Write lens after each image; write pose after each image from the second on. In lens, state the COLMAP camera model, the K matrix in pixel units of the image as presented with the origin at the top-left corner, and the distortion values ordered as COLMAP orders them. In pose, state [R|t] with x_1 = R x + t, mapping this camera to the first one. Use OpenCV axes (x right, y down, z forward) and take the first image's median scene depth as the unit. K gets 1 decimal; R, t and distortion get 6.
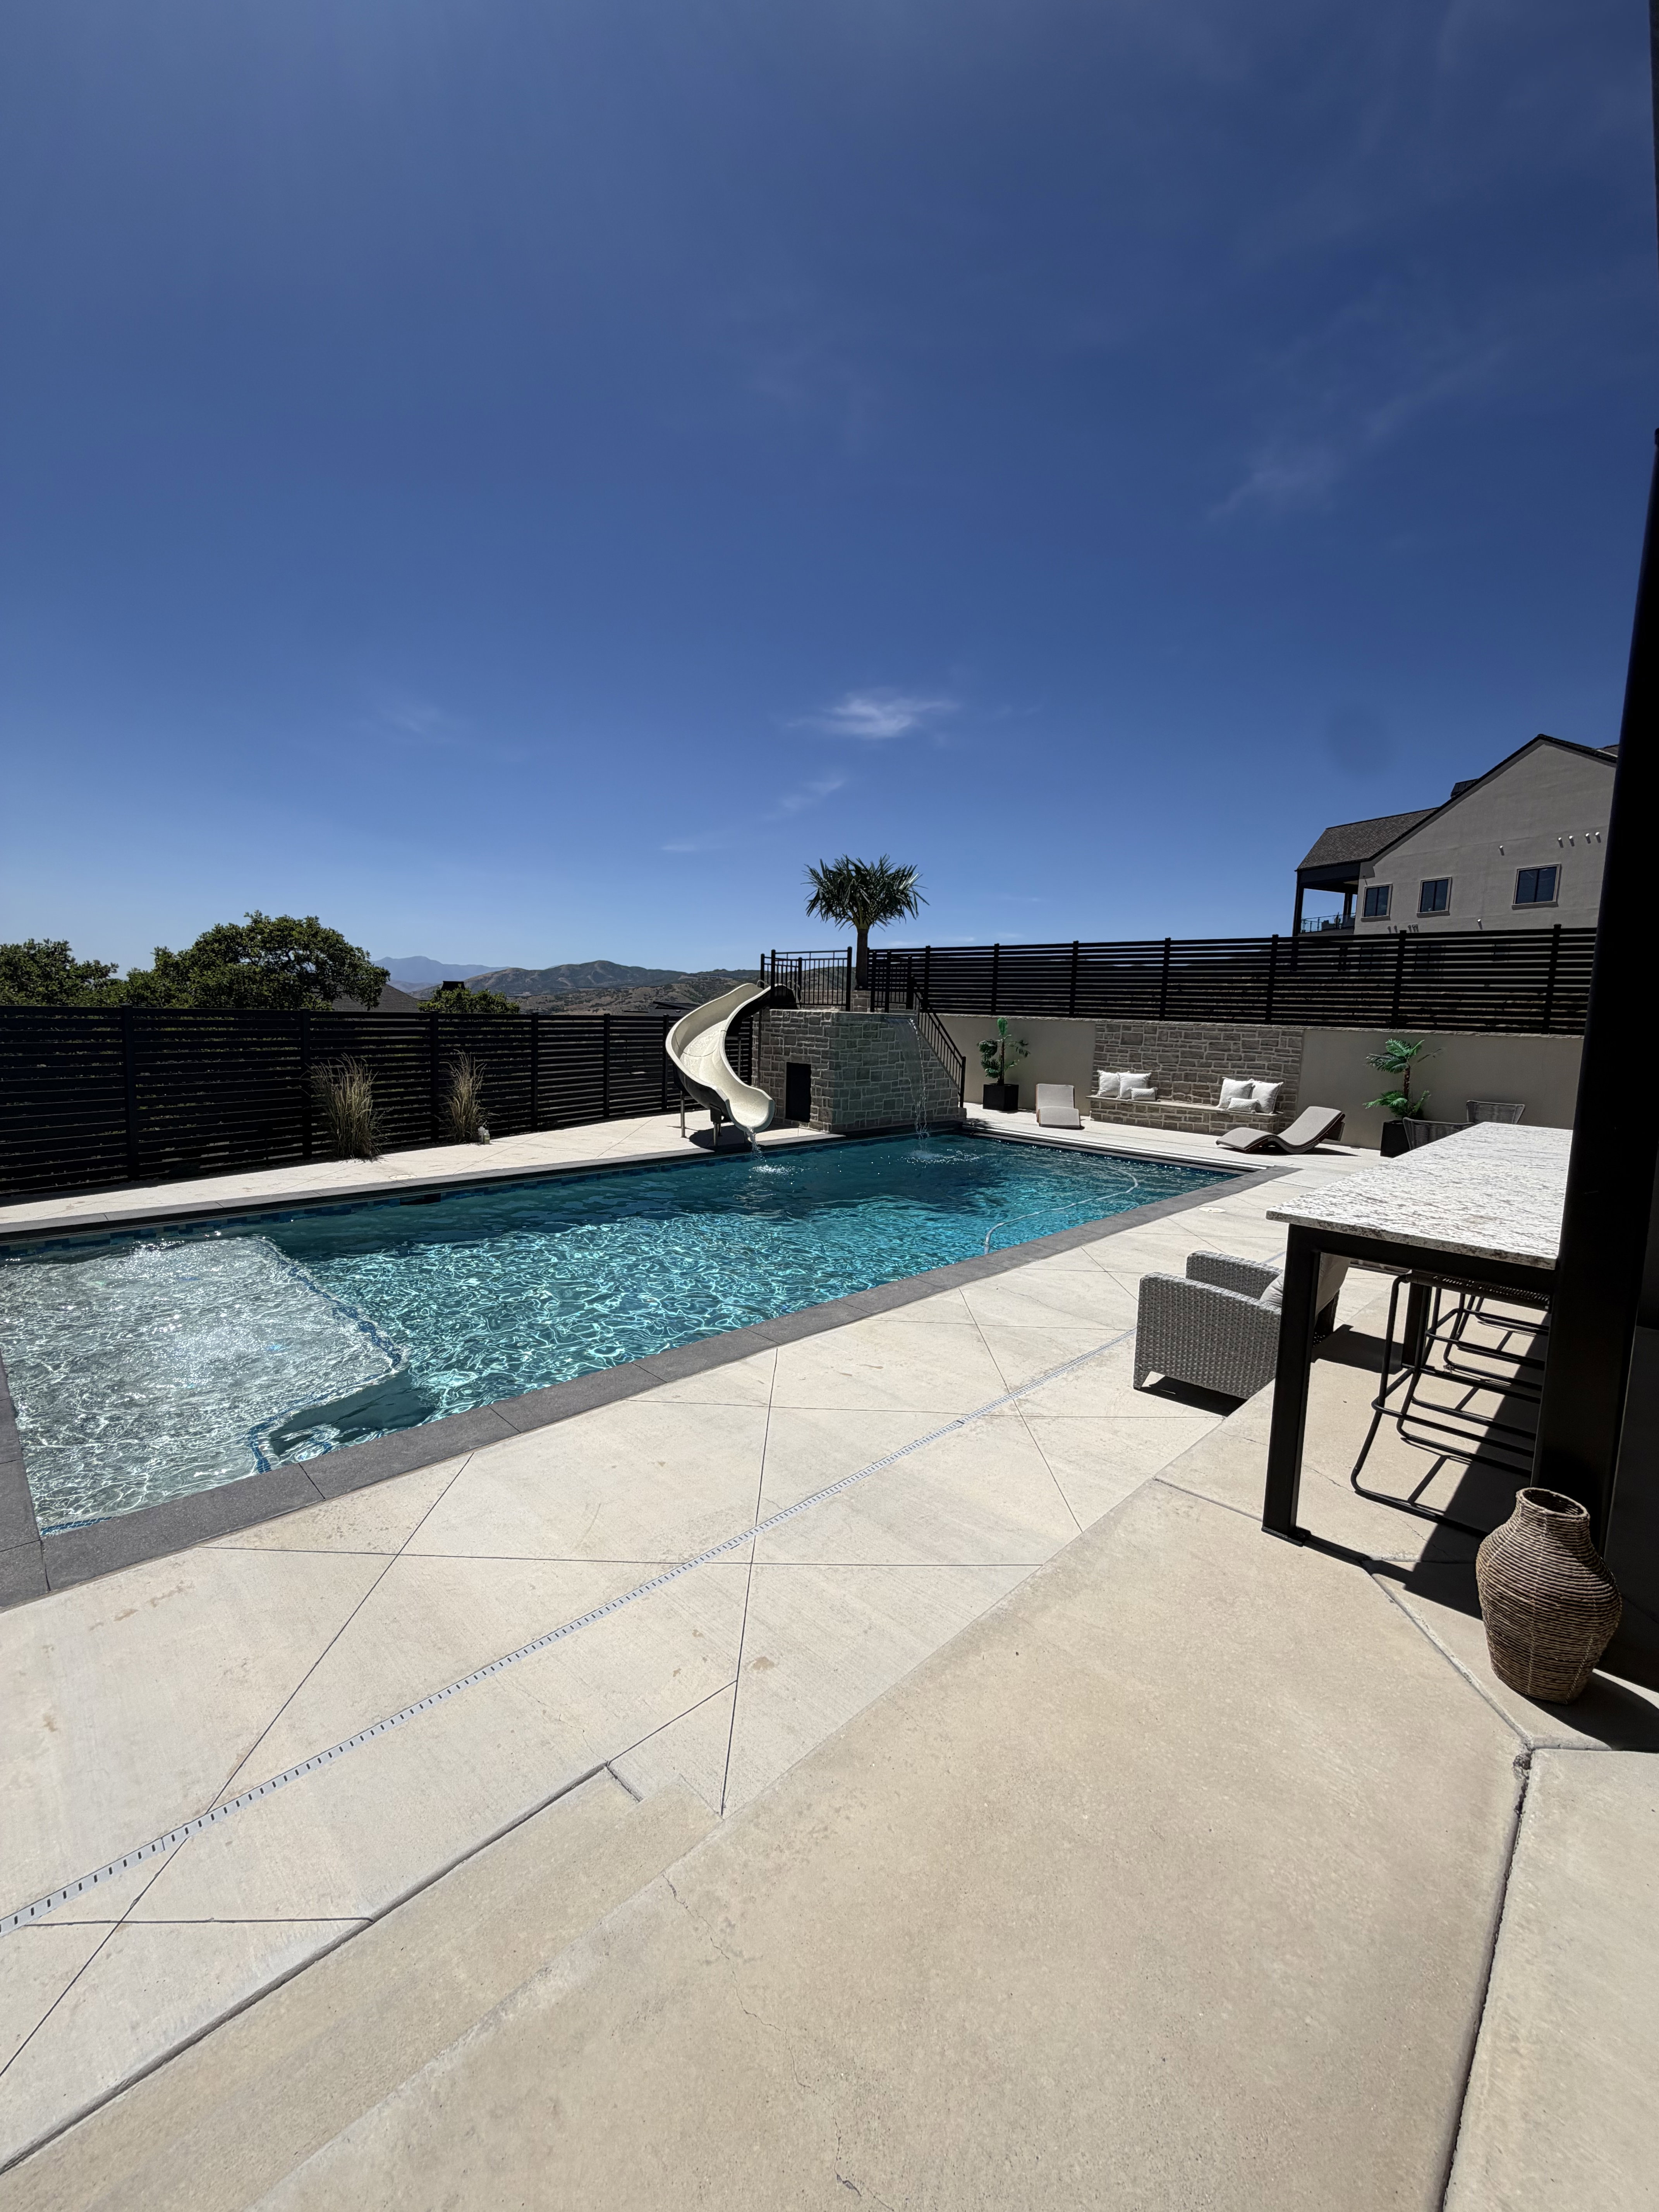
lens RADIAL K [[885.2, 0, 828.2], [0, 885.2, 1100.9], [0, 0, 1]] dist [-0.001334, 0.000881]
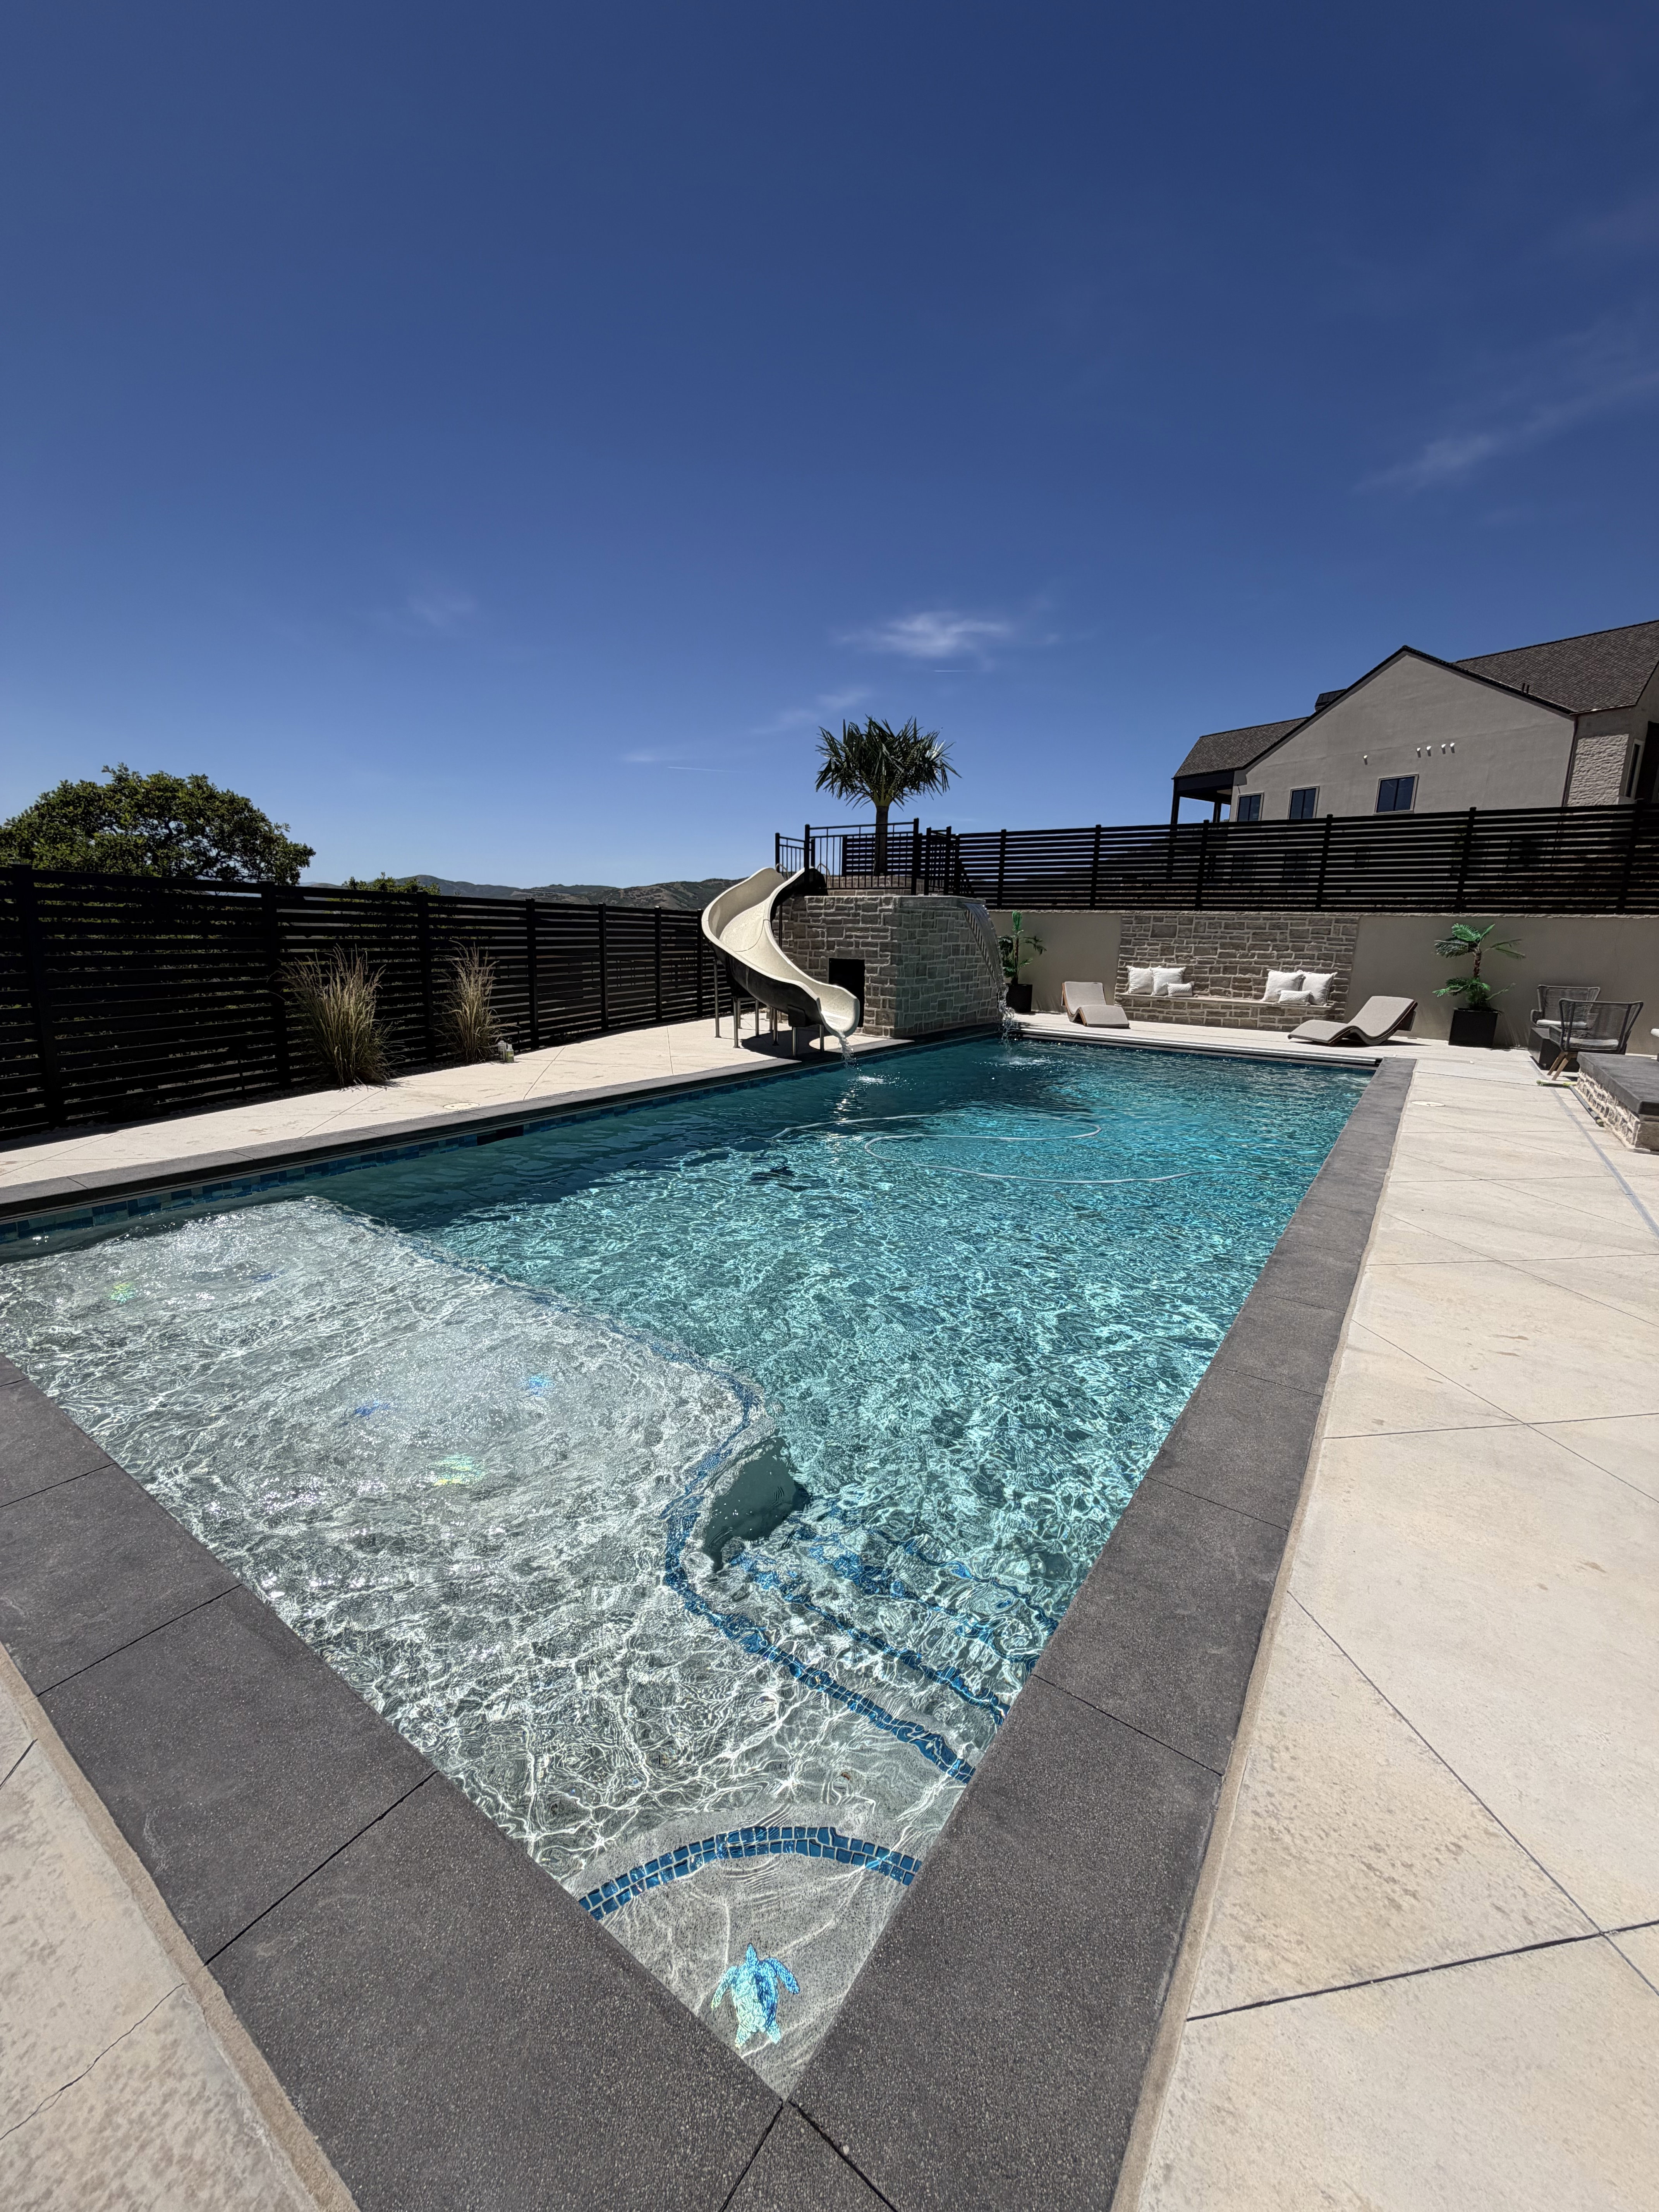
lens RADIAL K [[885.2, 0, 824.3], [0, 885.2, 1093.6], [0, 0, 1]] dist [-0.001334, 0.000881]
pose [[0.985352, -0.039977, 0.165783, -0.195805], [0.026046, 0.996009, 0.085369, 0.013455], [-0.168534, -0.079800, 0.982460, 0.145199]]
